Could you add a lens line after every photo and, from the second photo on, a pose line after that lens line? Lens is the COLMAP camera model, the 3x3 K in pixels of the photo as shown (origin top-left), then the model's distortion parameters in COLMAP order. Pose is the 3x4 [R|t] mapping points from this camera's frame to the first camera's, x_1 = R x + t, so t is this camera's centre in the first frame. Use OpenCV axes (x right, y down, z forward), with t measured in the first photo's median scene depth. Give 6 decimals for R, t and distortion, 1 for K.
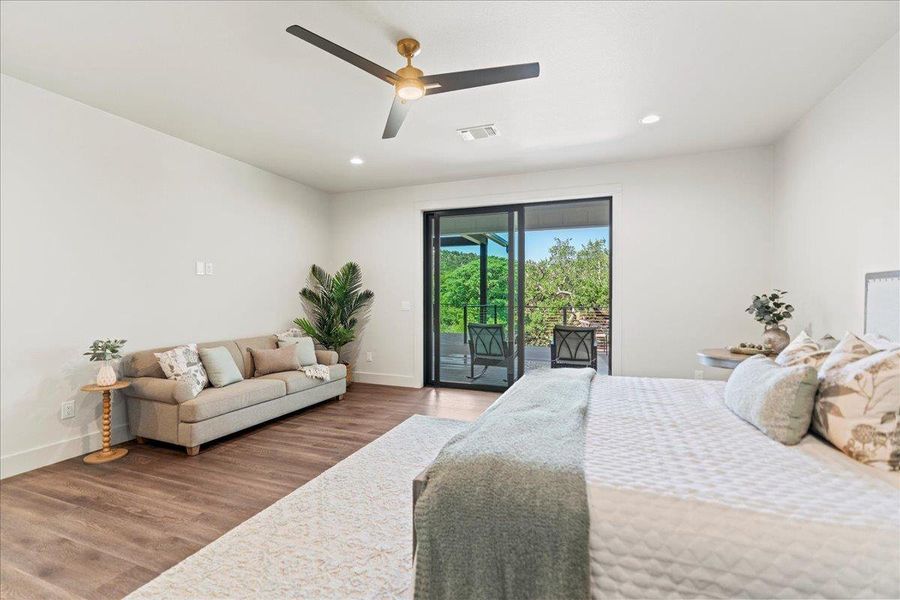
lens RADIAL K [[406.5, 0, 451.6], [0, 406.5, 304.2], [0, 0, 1]] dist [-0.002136, -0.000182]
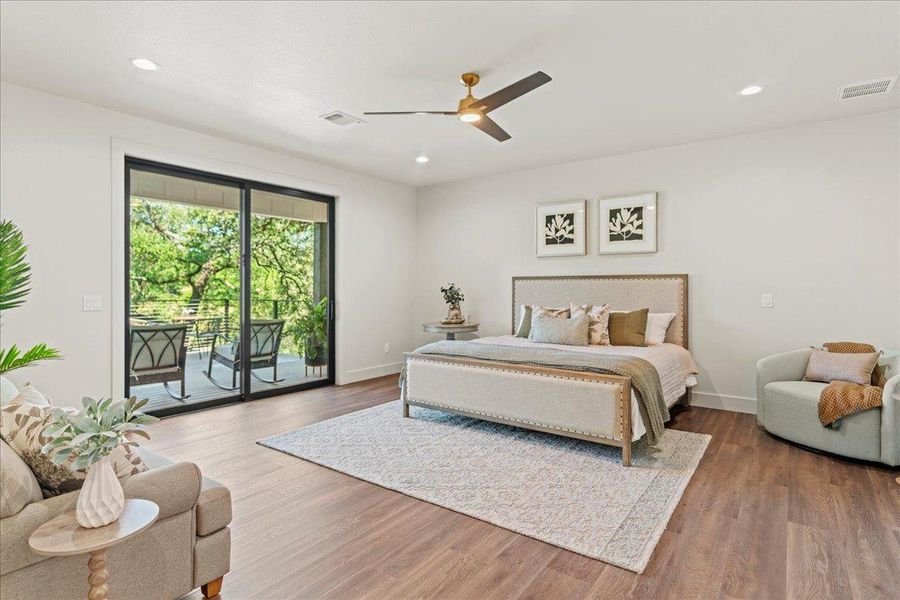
lens RADIAL K [[465.6, 0, 450.7], [0, 465.6, 292.5], [0, 0, 1]] dist [-0.001323, -0.000139]
pose [[0.262076, -0.009139, 0.965004, -1.285816], [0.016574, 0.999850, 0.004968, -0.011829], [-0.964905, 0.014692, 0.262188, 0.624211]]
